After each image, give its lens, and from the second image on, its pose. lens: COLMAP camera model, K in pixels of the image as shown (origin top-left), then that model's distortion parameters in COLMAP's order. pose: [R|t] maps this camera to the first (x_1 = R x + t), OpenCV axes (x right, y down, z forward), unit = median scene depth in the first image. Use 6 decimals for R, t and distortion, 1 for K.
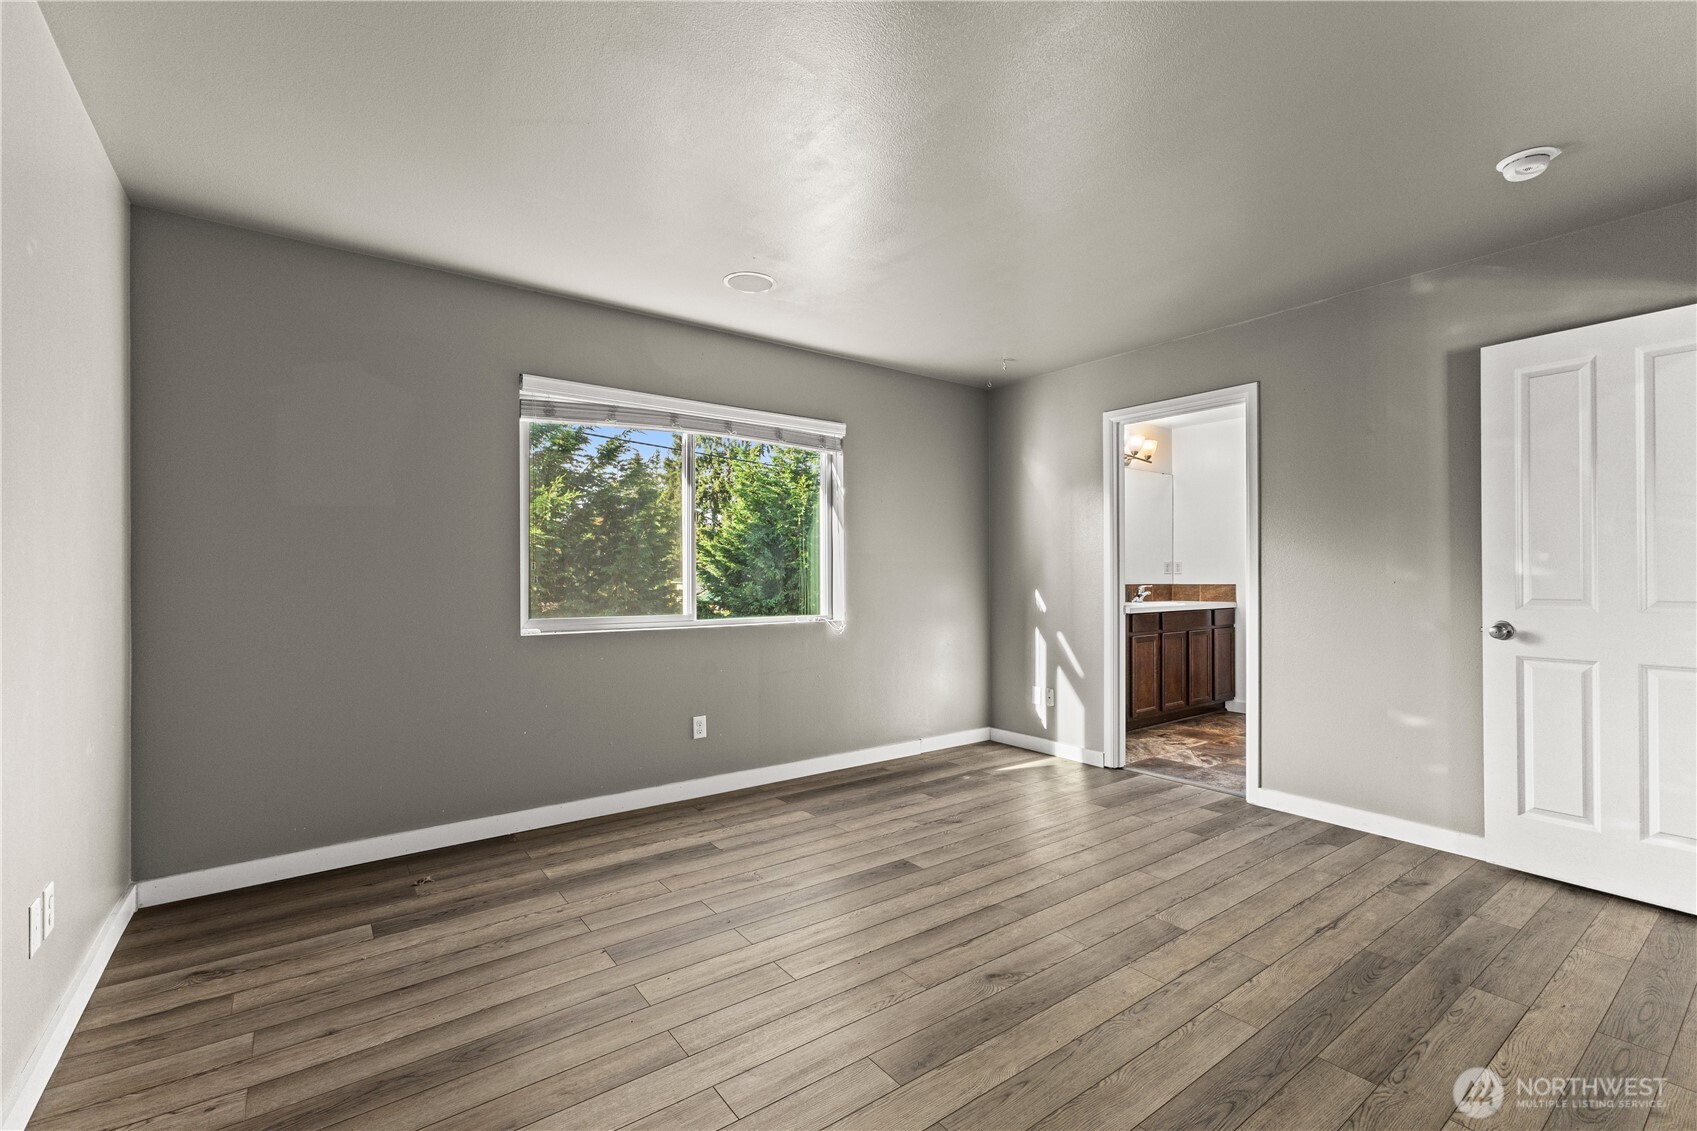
lens RADIAL K [[734.5, 0, 853.2], [0, 734.5, 572.8], [0, 0, 1]] dist [0.004573, 0.000930]
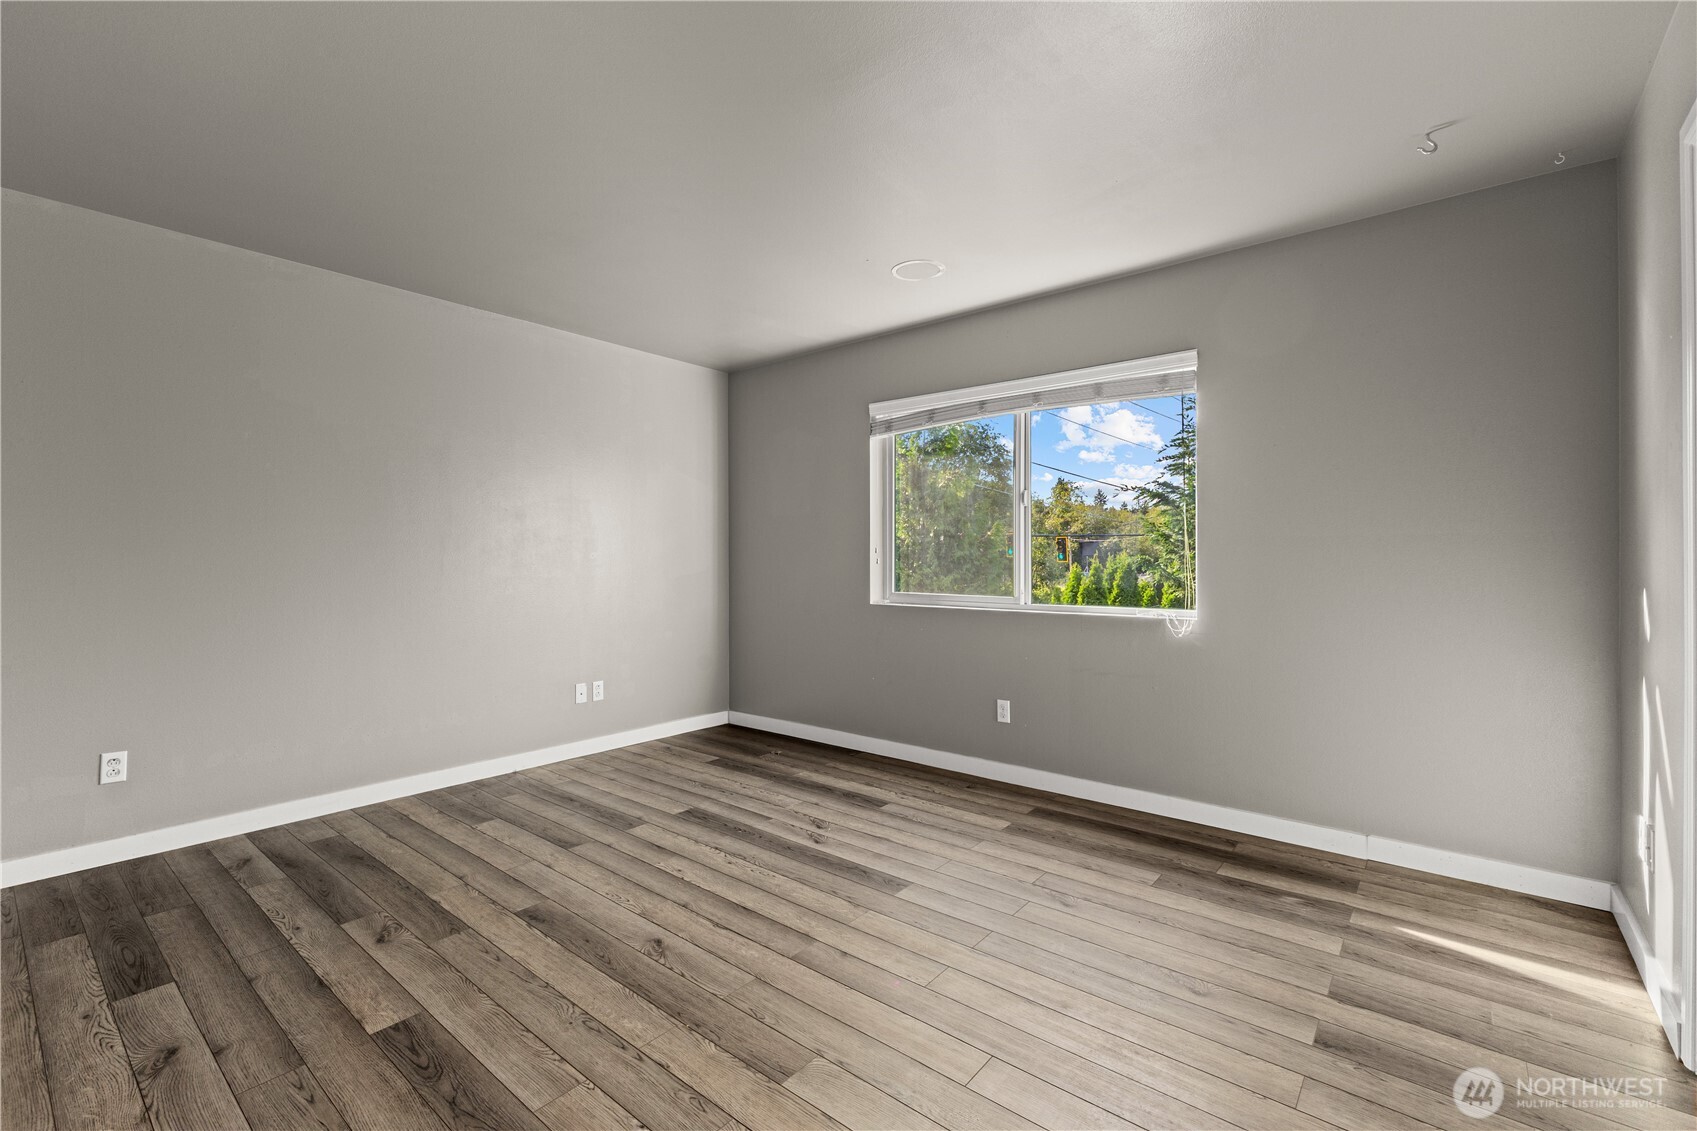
lens RADIAL K [[734.5, 0, 851.1], [0, 734.5, 557.6], [0, 0, 1]] dist [0.004573, 0.000930]
pose [[0.240858, 0.000541, -0.970560, 0.793526], [0.002463, 0.999996, 0.001169, 0.001695], [0.970557, -0.002672, 0.240856, 0.635804]]
